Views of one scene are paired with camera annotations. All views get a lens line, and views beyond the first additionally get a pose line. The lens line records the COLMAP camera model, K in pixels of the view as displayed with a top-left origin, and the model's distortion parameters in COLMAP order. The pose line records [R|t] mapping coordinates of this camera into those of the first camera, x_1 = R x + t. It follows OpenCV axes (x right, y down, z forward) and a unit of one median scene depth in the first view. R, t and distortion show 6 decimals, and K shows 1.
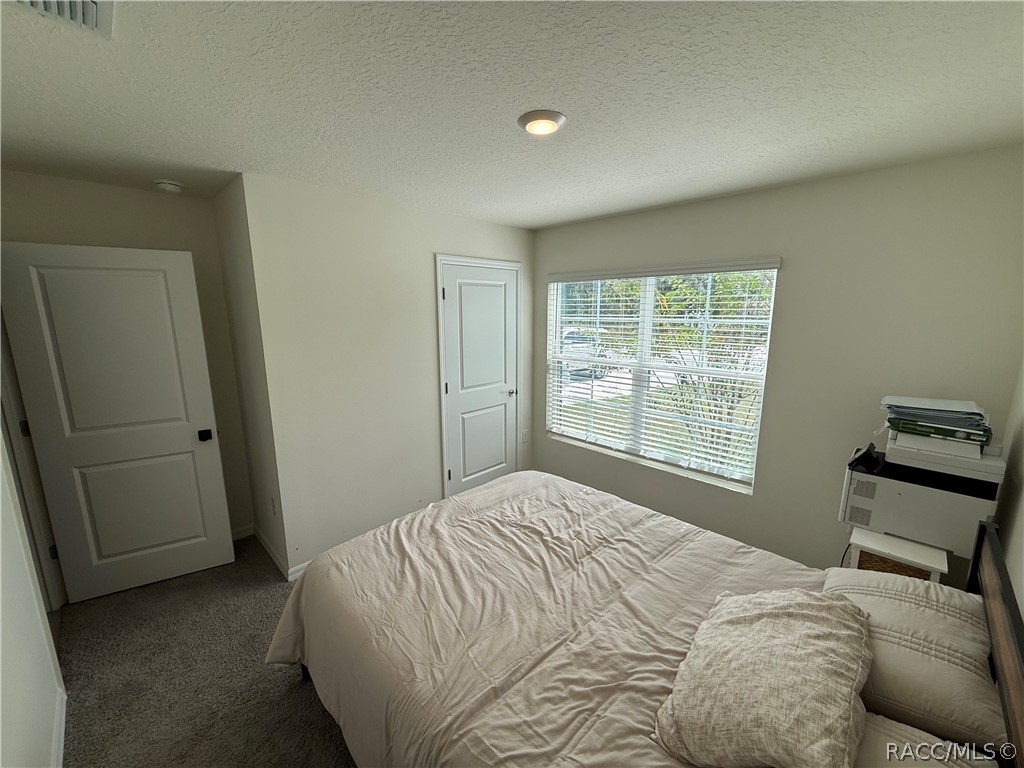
lens RADIAL K [[411.1, 0, 510.5], [0, 411.1, 385.1], [0, 0, 1]] dist [0.002454, -0.000975]
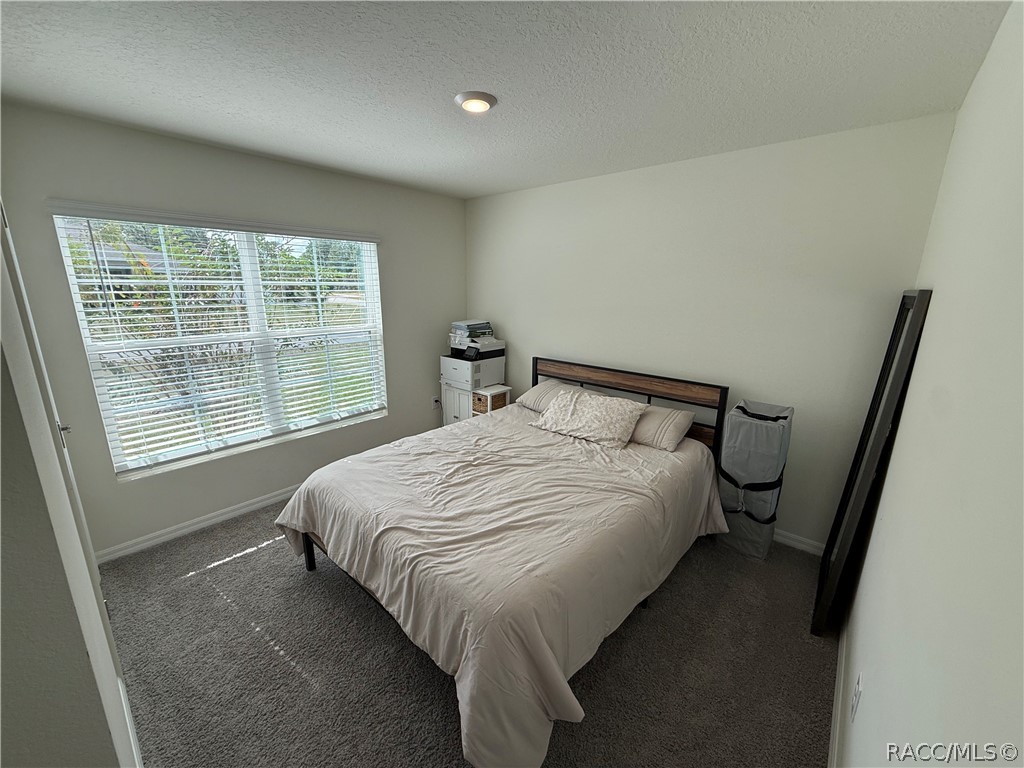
lens RADIAL K [[411.1, 0, 510.3], [0, 411.1, 385.0], [0, 0, 1]] dist [0.002454, -0.000975]
pose [[-0.073748, -0.230101, 0.970368, -0.825606], [0.174658, 0.954999, 0.239731, -0.089009], [-0.981863, 0.187162, -0.030241, 0.723086]]
